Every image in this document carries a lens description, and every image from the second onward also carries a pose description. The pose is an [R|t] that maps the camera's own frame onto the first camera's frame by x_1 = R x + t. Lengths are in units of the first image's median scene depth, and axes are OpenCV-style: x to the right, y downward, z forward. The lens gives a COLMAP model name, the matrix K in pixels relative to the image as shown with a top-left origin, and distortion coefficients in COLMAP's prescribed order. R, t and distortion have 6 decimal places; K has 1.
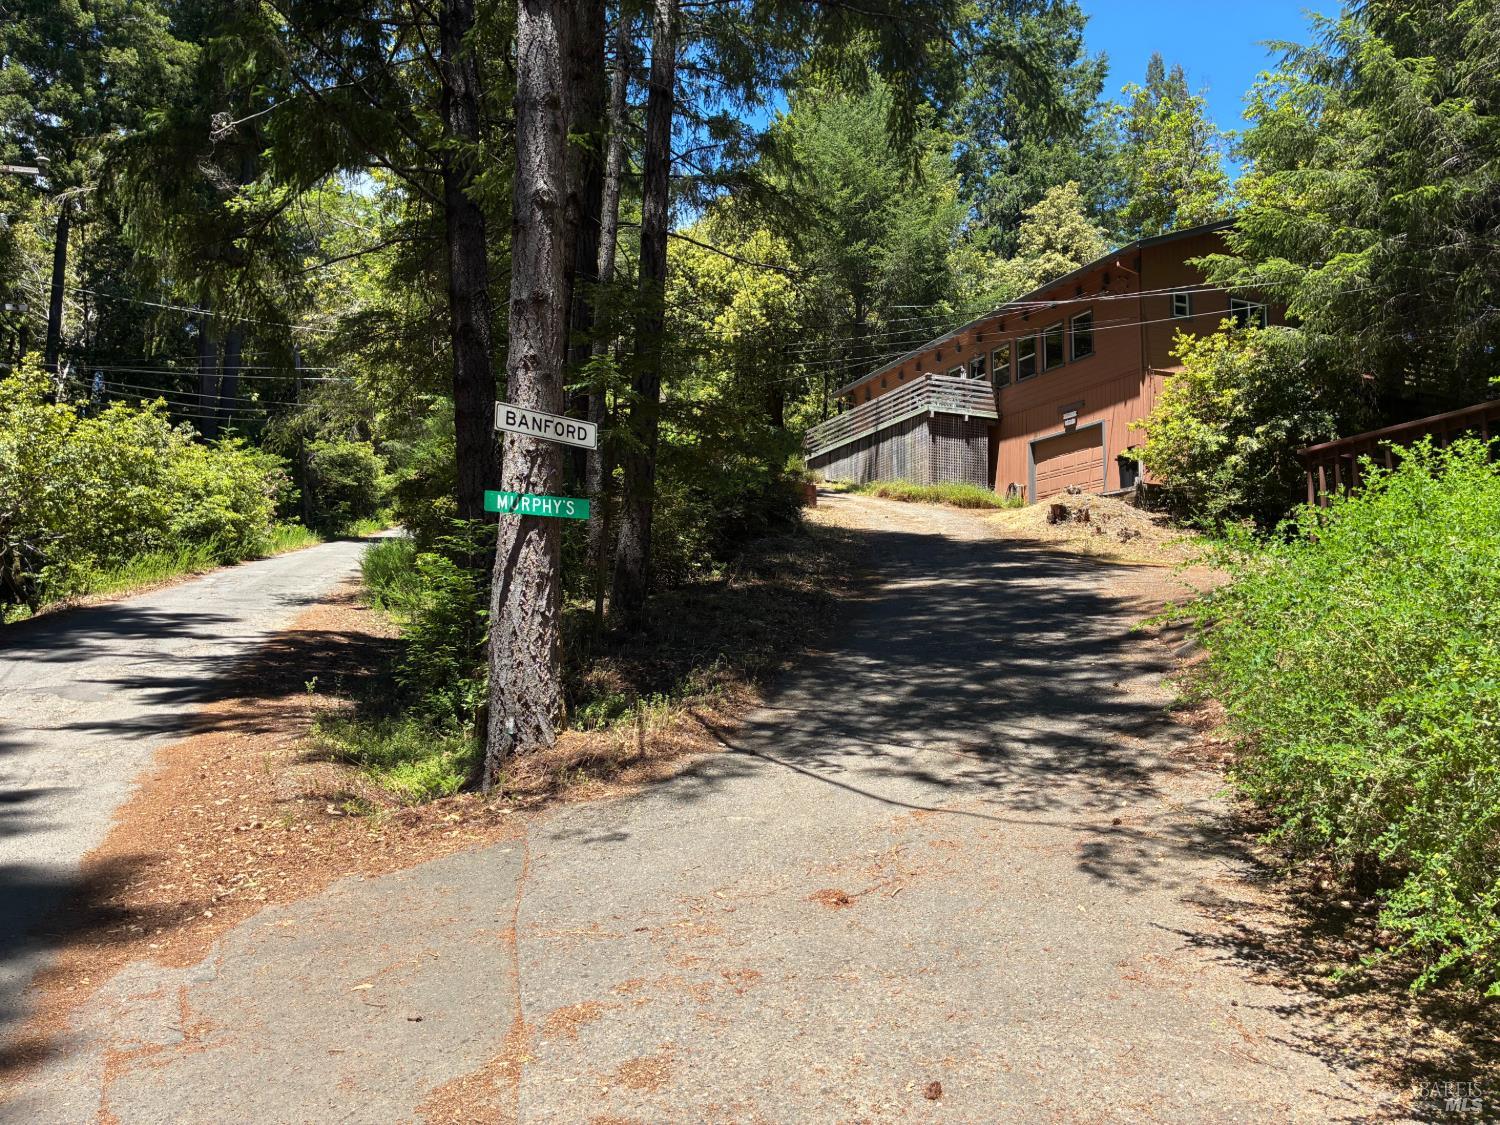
lens RADIAL K [[1032.2, 0, 750.0], [0, 1032.2, 562.5], [0, 0, 1]] dist [0.000653, -0.002569]
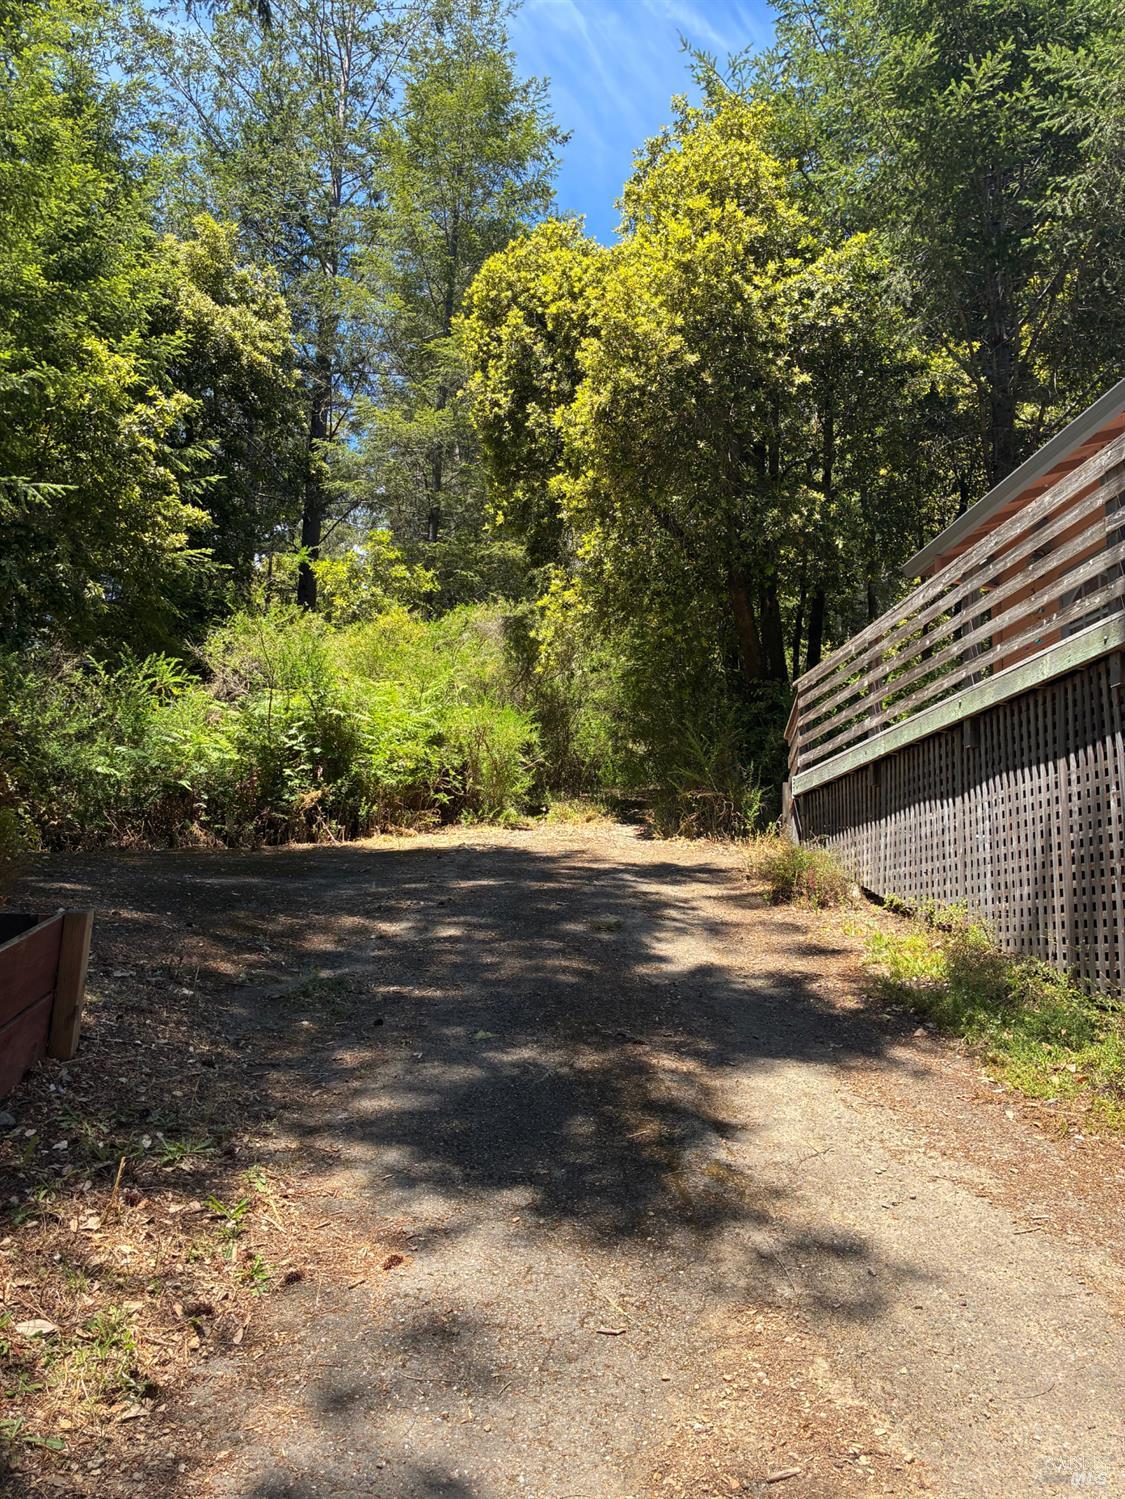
lens RADIAL K [[1031.5, 0, 590.1], [0, 1031.5, 747.2], [0, 0, 1]] dist [0.000653, -0.002569]
pose [[0.958539, -0.014837, -0.284575, 0.096573], [-0.014645, 0.994759, -0.101195, -0.101453], [0.284585, 0.101167, 0.953298, 0.889446]]
